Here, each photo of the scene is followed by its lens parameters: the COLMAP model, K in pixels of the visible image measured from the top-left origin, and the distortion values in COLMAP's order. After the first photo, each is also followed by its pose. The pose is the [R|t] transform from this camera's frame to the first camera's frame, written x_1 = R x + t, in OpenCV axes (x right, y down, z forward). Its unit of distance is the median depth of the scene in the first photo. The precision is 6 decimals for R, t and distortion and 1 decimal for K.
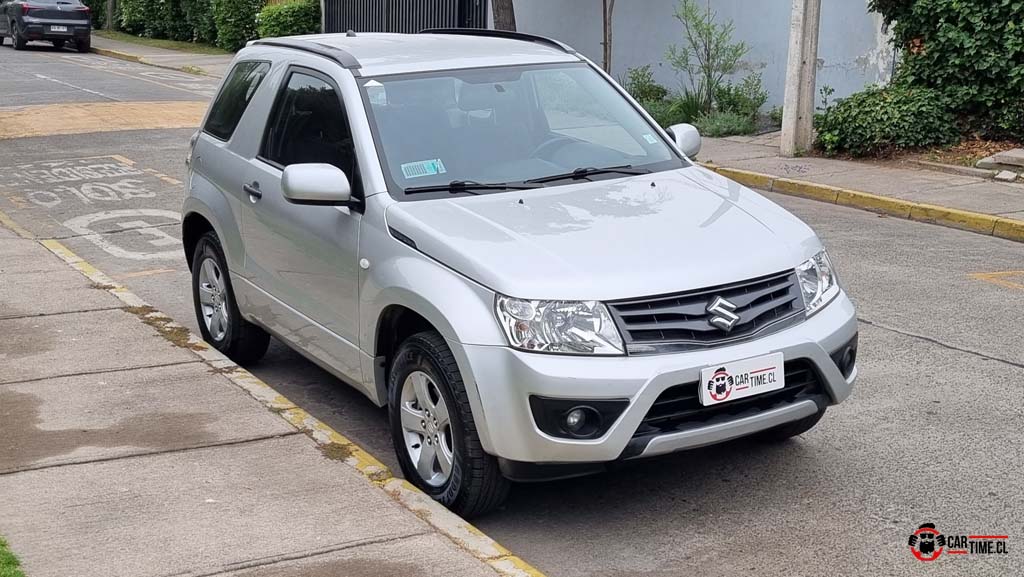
lens RADIAL K [[1397.6, 0, 517.9], [0, 1397.6, 285.3], [0, 0, 1]] dist [0.029429, 0.040663]
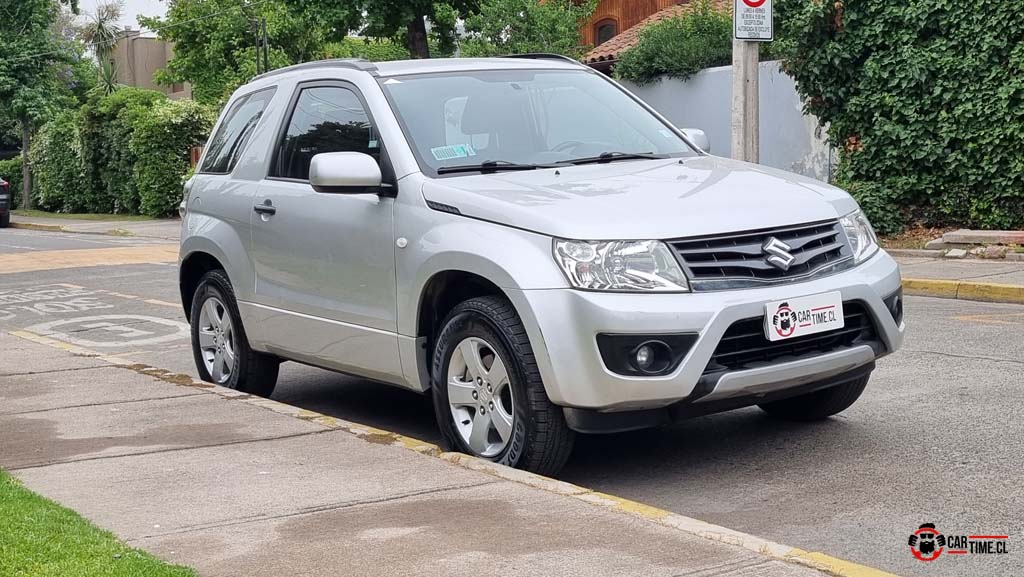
lens RADIAL K [[1397.6, 0, 517.9], [0, 1397.6, 285.3], [0, 0, 1]] dist [0.029429, 0.040663]
pose [[0.996659, -0.046898, 0.066862, -0.093130], [0.055340, 0.989890, -0.130596, 0.143223], [-0.060062, 0.133860, 0.989178, 0.028078]]
